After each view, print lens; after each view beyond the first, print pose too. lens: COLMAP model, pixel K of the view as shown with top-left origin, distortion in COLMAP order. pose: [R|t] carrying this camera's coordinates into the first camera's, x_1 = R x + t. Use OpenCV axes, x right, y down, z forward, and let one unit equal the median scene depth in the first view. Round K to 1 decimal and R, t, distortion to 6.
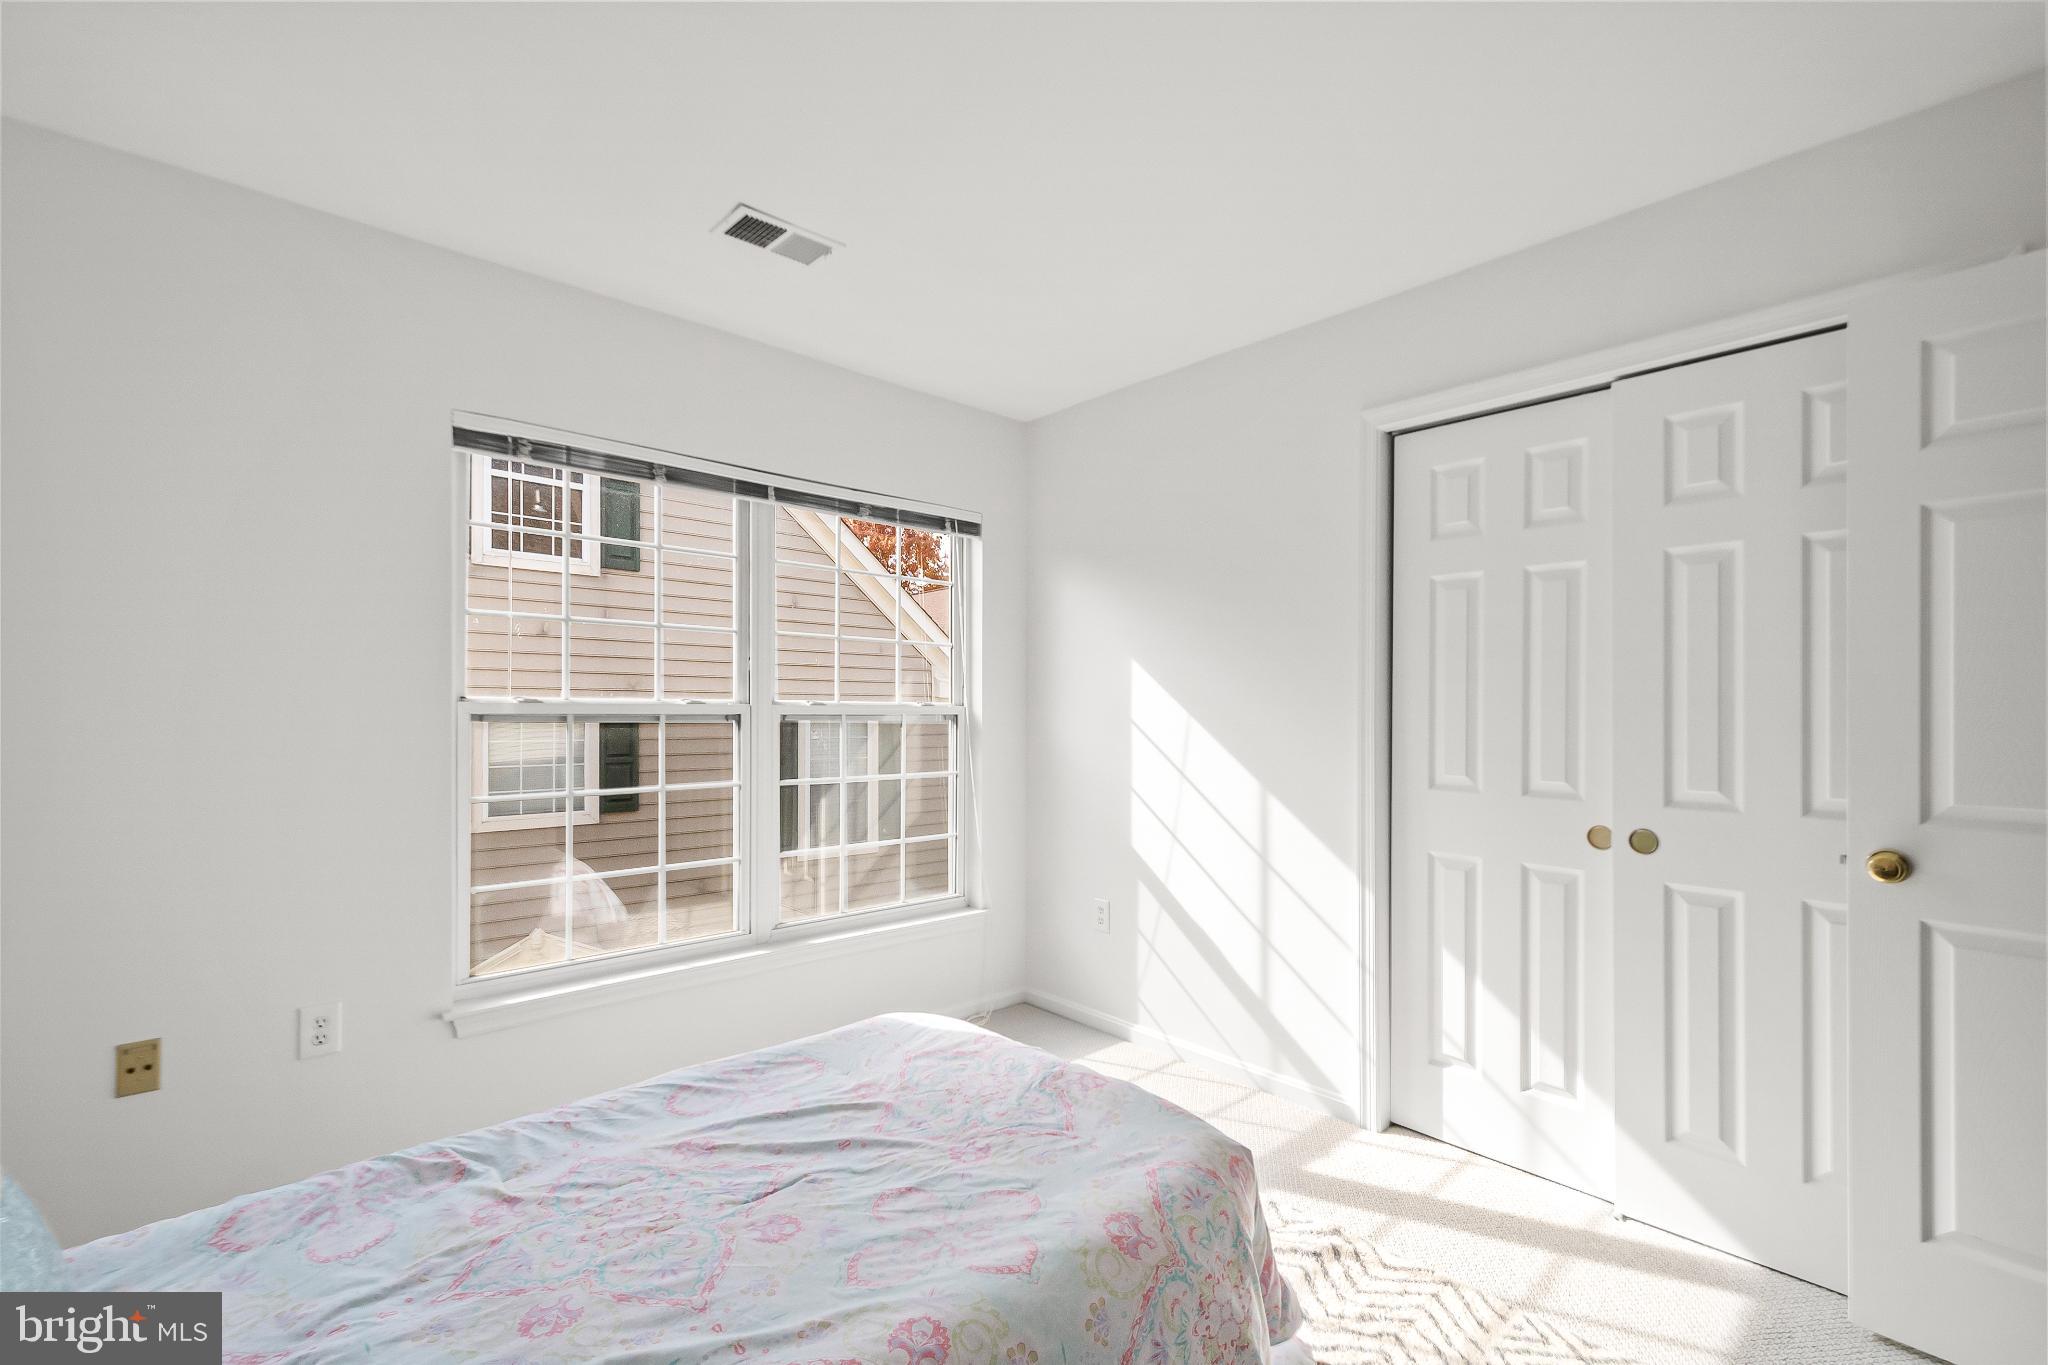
lens RADIAL K [[892.7, 0, 1048.7], [0, 892.7, 711.0], [0, 0, 1]] dist [0.006181, -0.000624]
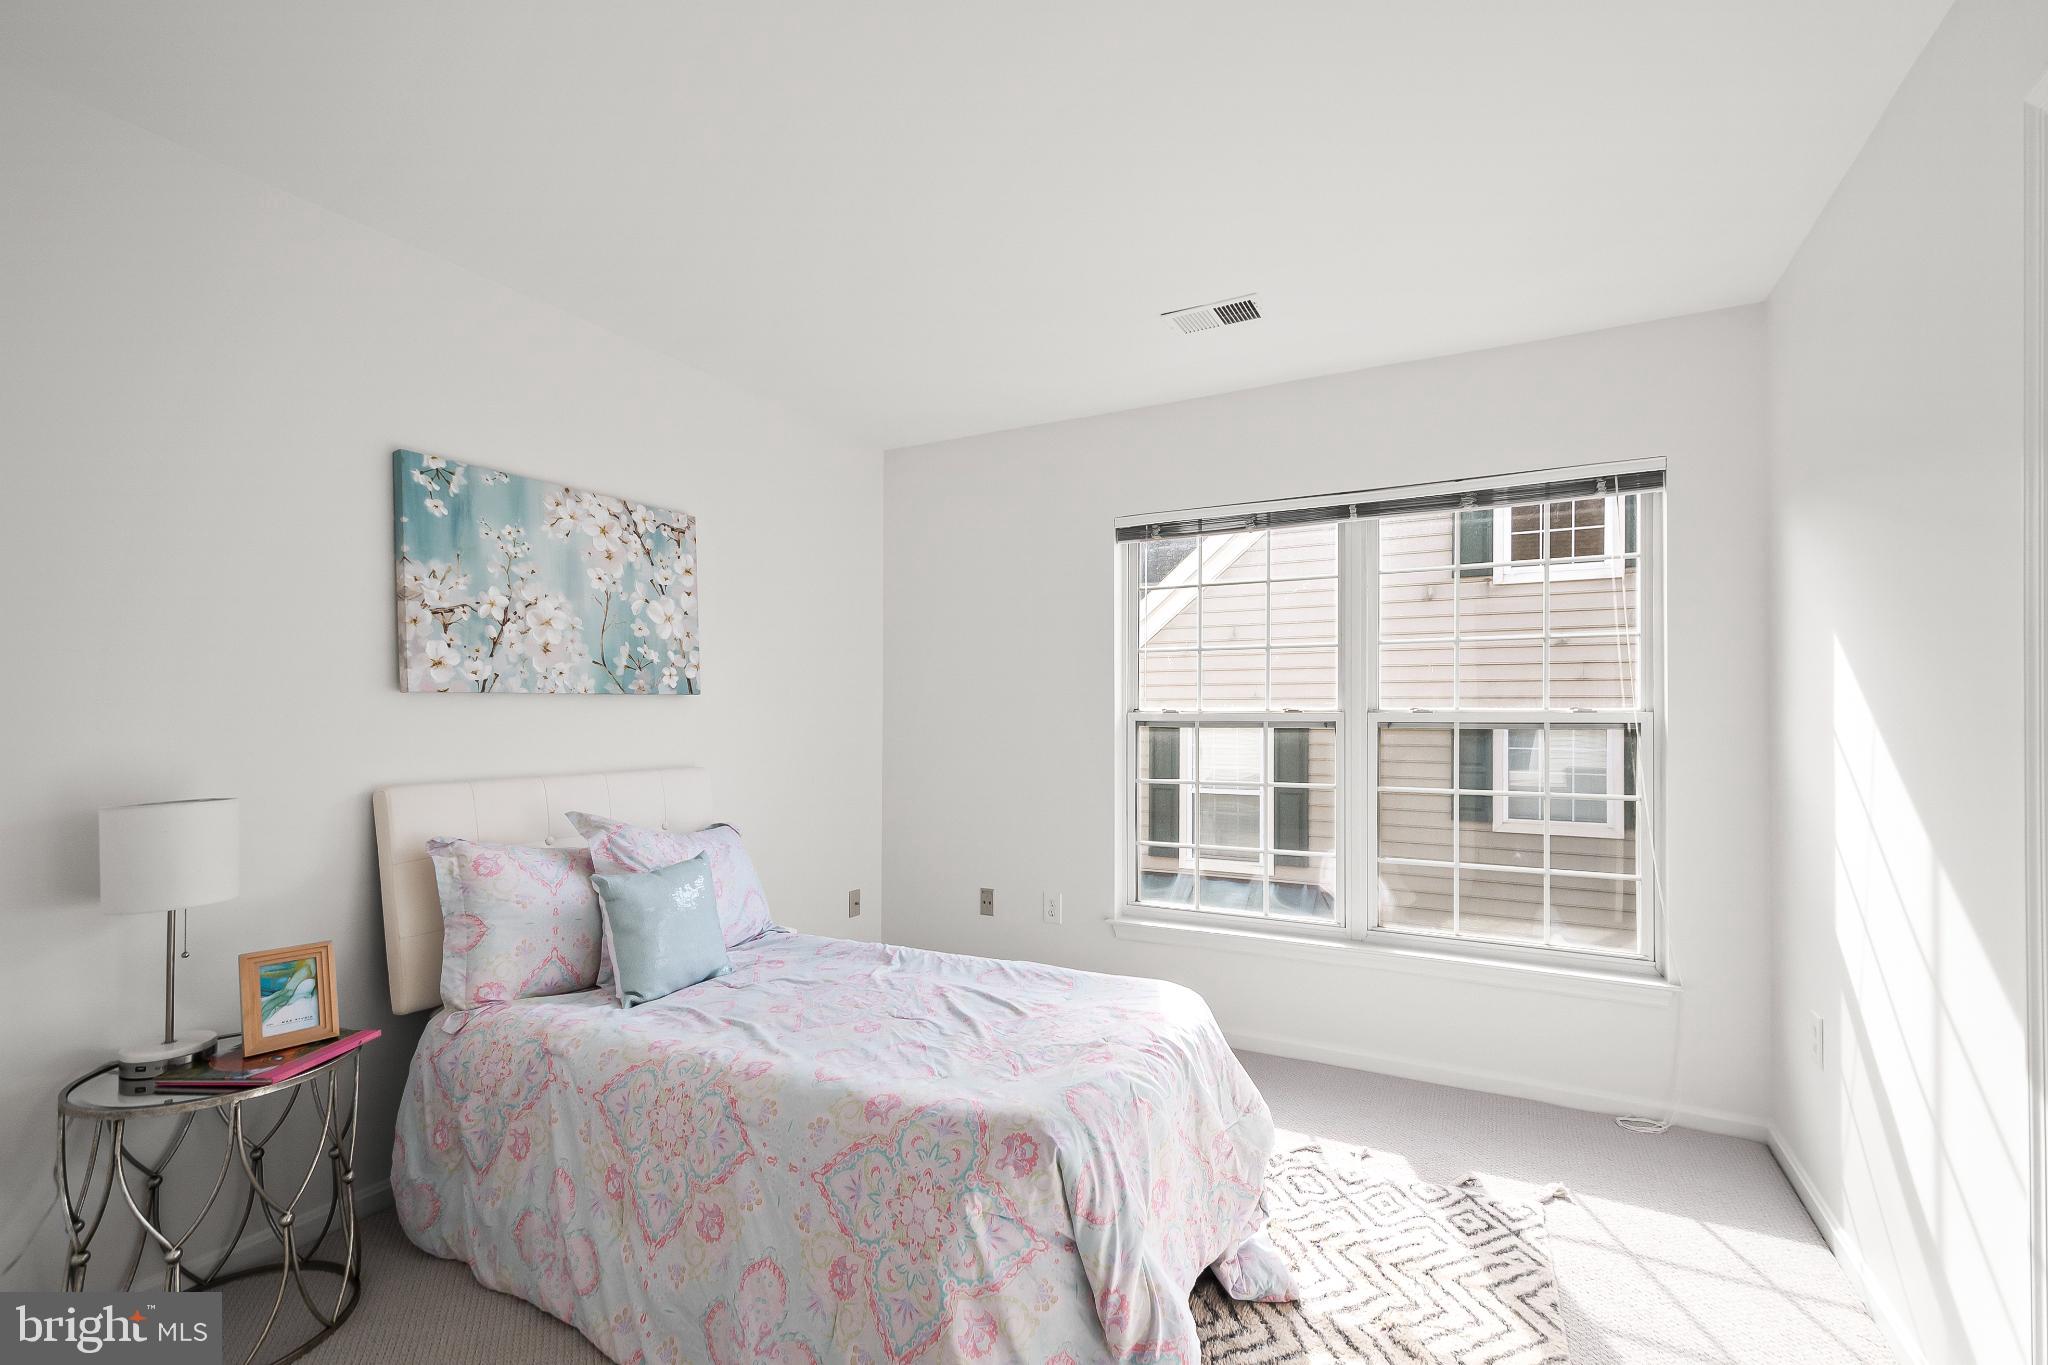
lens RADIAL K [[892.7, 0, 1024.2], [0, 892.7, 694.5], [0, 0, 1]] dist [0.006181, -0.000624]
pose [[0.324194, -0.026176, -0.945628, 0.989004], [-0.000119, 0.999616, -0.027712, 0.003111], [0.945991, 0.009097, 0.324066, 0.523824]]
